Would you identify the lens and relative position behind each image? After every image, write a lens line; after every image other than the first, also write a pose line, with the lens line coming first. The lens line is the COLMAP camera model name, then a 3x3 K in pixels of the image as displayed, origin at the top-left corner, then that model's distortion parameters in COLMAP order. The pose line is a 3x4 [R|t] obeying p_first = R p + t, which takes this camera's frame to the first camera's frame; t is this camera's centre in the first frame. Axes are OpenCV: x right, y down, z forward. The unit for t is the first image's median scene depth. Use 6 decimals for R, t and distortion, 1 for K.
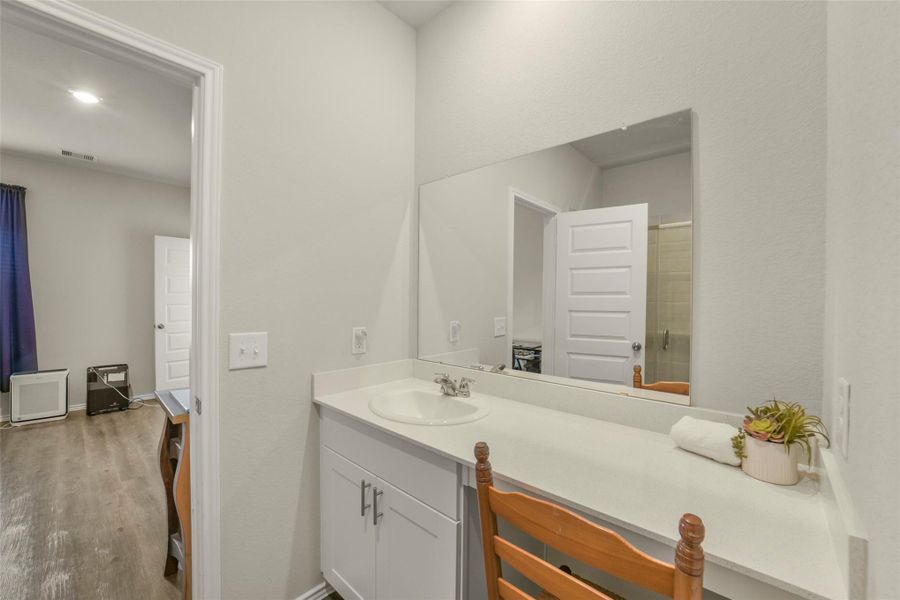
lens RADIAL K [[363.9, 0, 454.3], [0, 363.9, 299.2], [0, 0, 1]] dist [-0.008378, 0.000984]
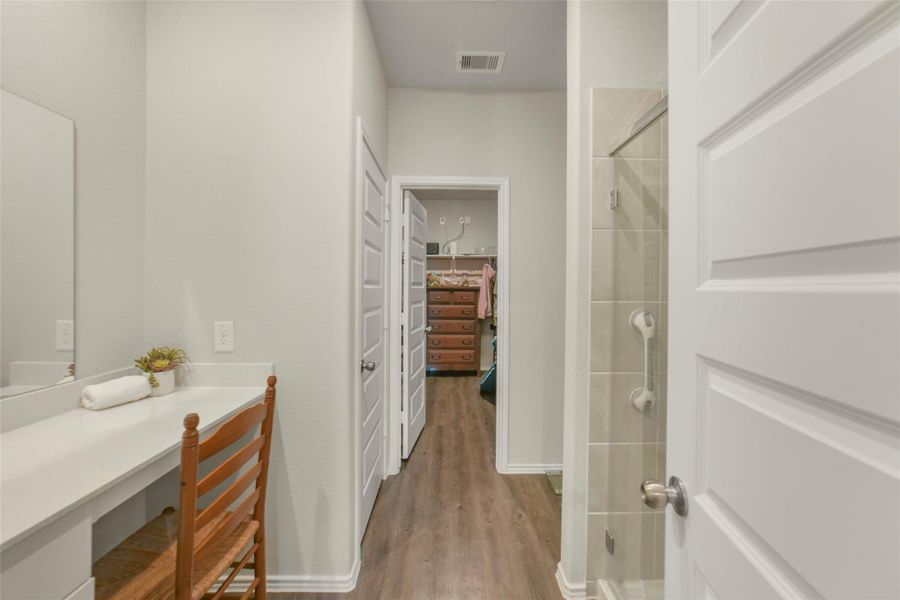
lens RADIAL K [[363.9, 0, 450.1], [0, 363.9, 294.7], [0, 0, 1]] dist [-0.008378, 0.000984]
pose [[-0.686152, -0.010937, 0.727376, -1.237608], [-0.001458, 0.999906, 0.013660, 0.003074], [-0.727457, 0.008312, -0.686103, 1.120749]]
